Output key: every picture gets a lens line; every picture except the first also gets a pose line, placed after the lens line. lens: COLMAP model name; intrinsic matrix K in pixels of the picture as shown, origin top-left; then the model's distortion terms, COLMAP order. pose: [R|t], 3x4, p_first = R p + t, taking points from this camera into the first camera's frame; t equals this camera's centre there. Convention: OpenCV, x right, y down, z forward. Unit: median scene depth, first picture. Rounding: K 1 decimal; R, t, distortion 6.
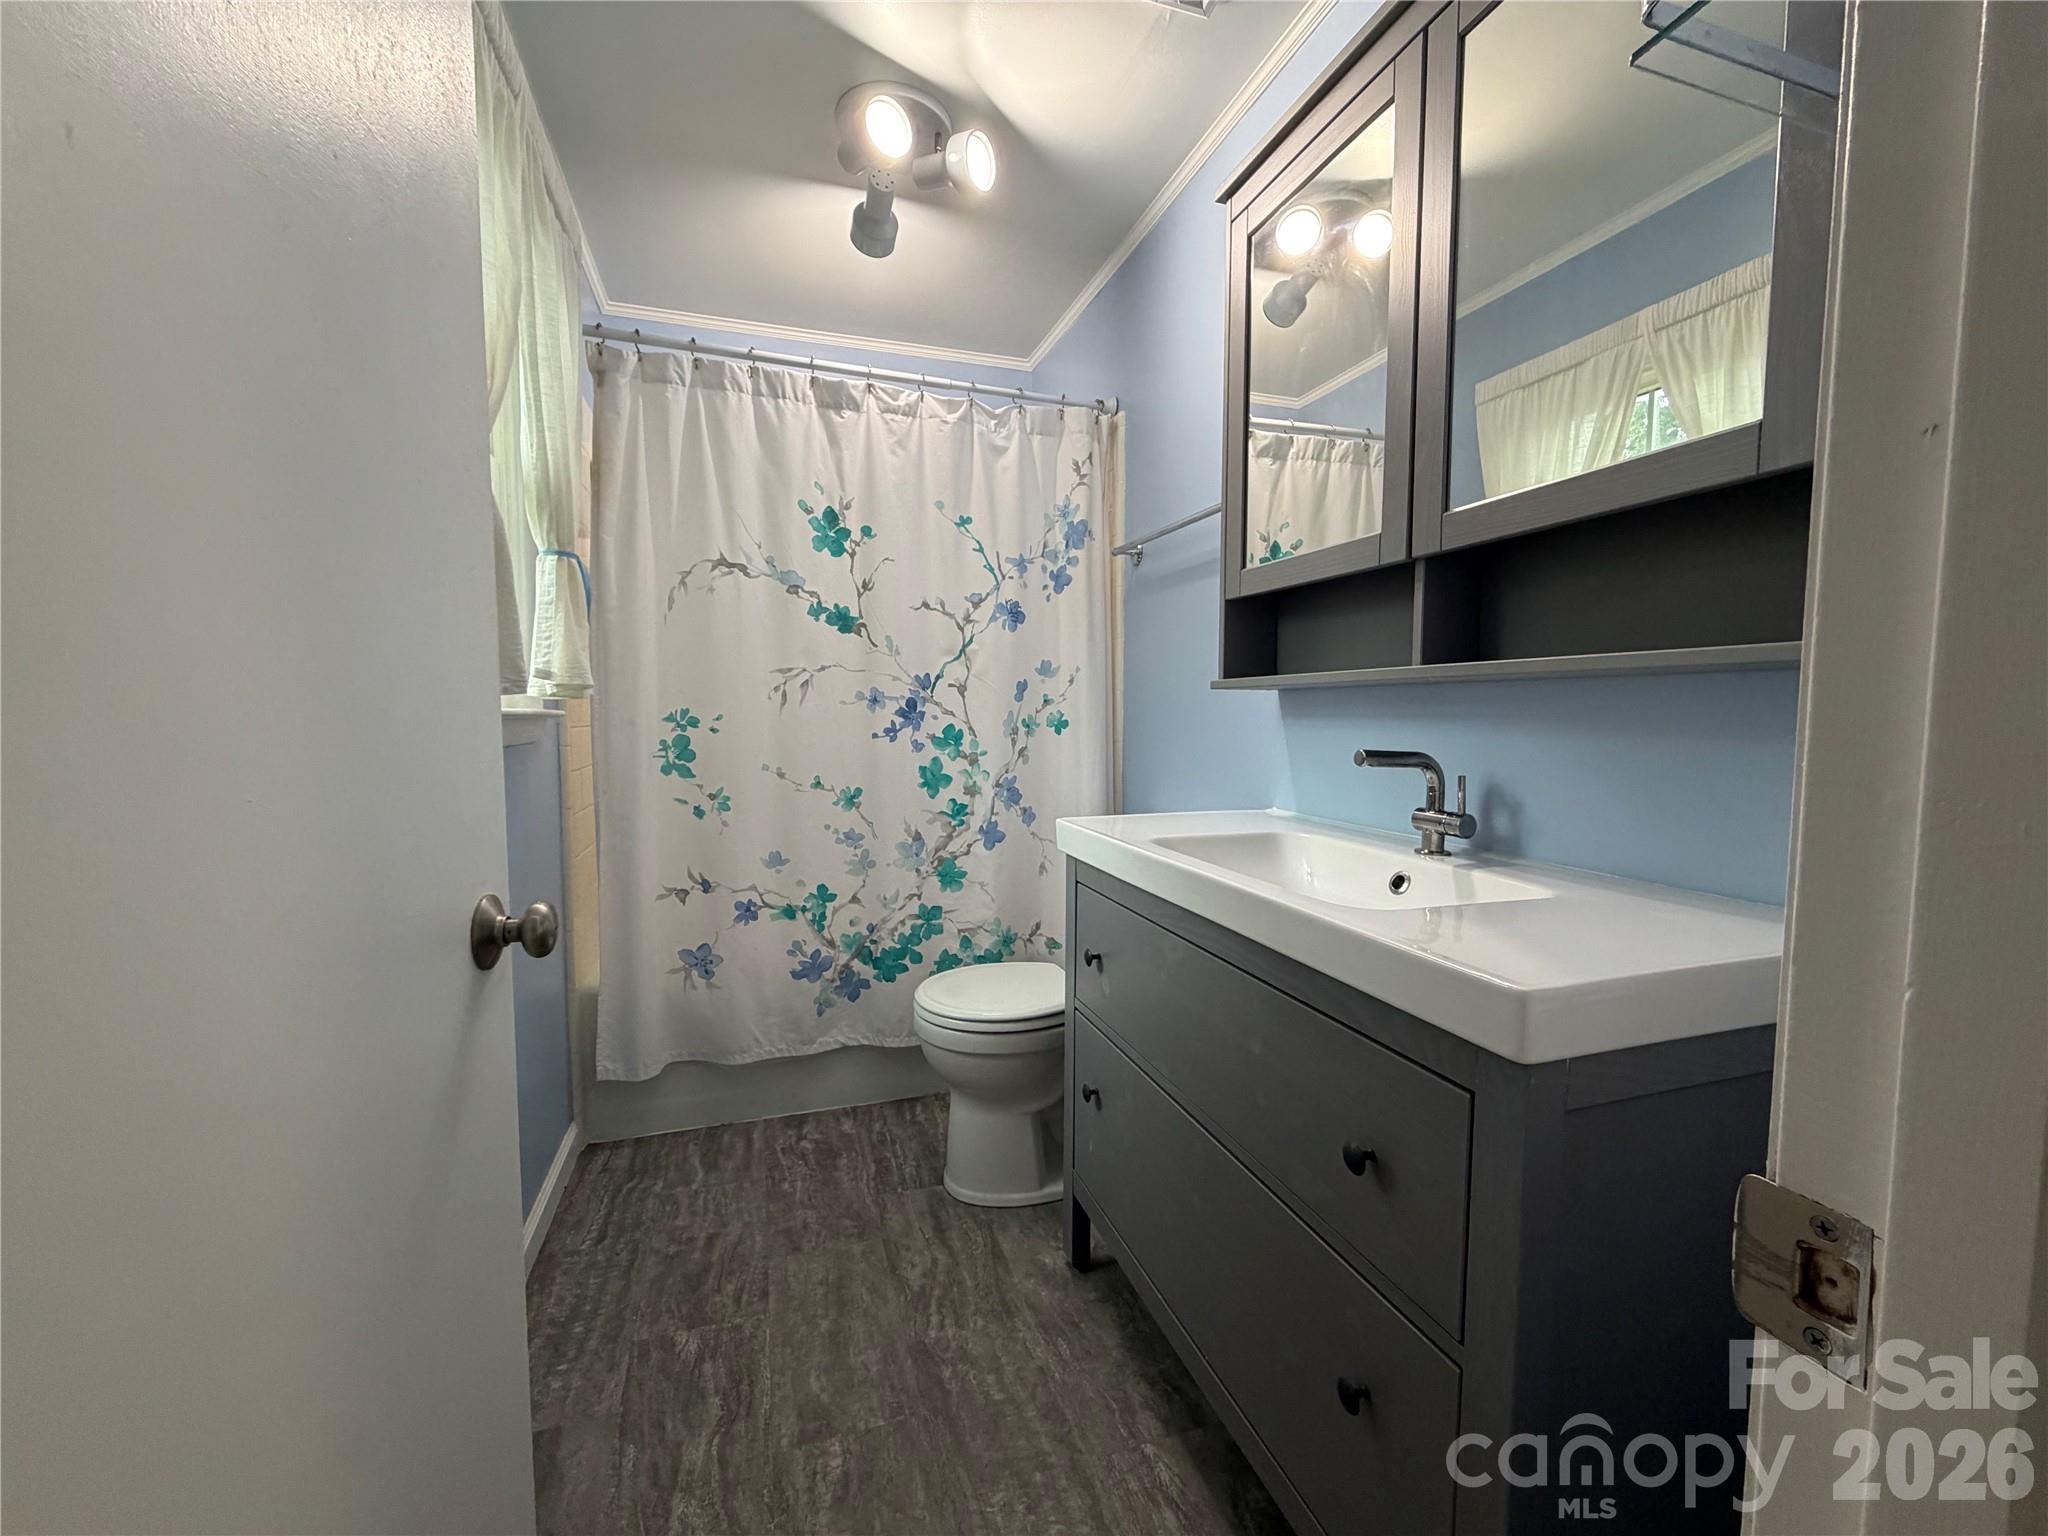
lens RADIAL K [[816.4, 0, 1024.0], [0, 816.4, 768.0], [0, 0, 1]] dist [0.007983, 0.000034]
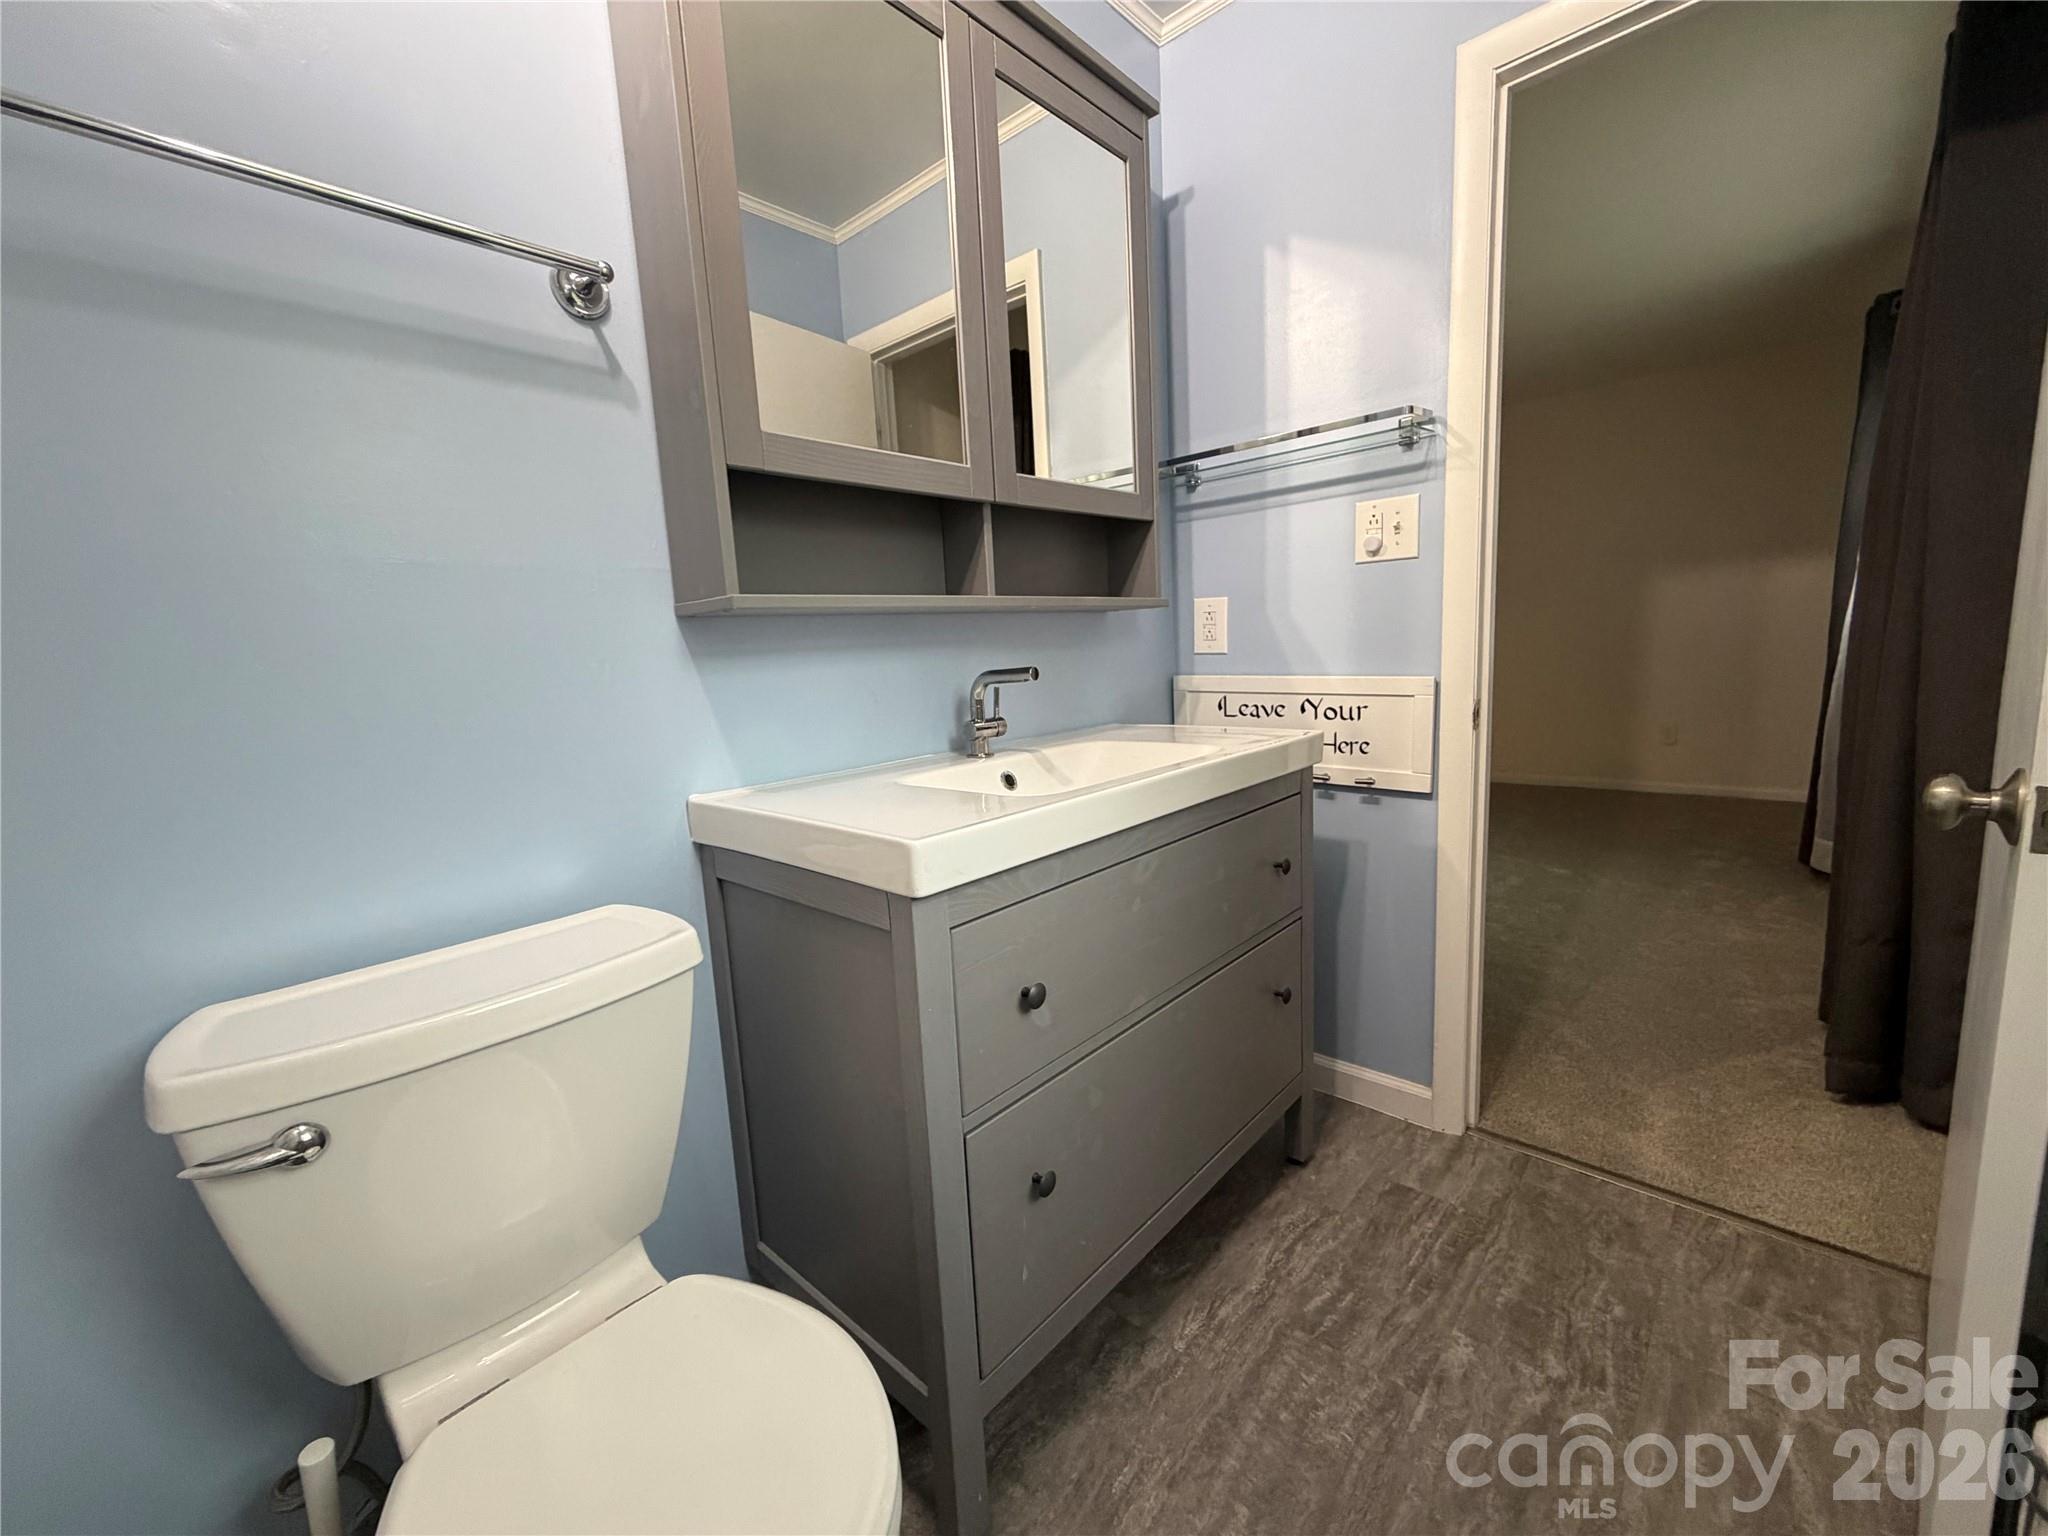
lens RADIAL K [[816.4, 0, 1024.0], [0, 816.4, 768.0], [0, 0, 1]] dist [0.007983, 0.000034]
pose [[-0.486489, -0.108425, 0.866933, -0.312058], [0.115166, 0.975653, 0.186649, -0.052057], [-0.866063, 0.190644, -0.462157, 0.828408]]
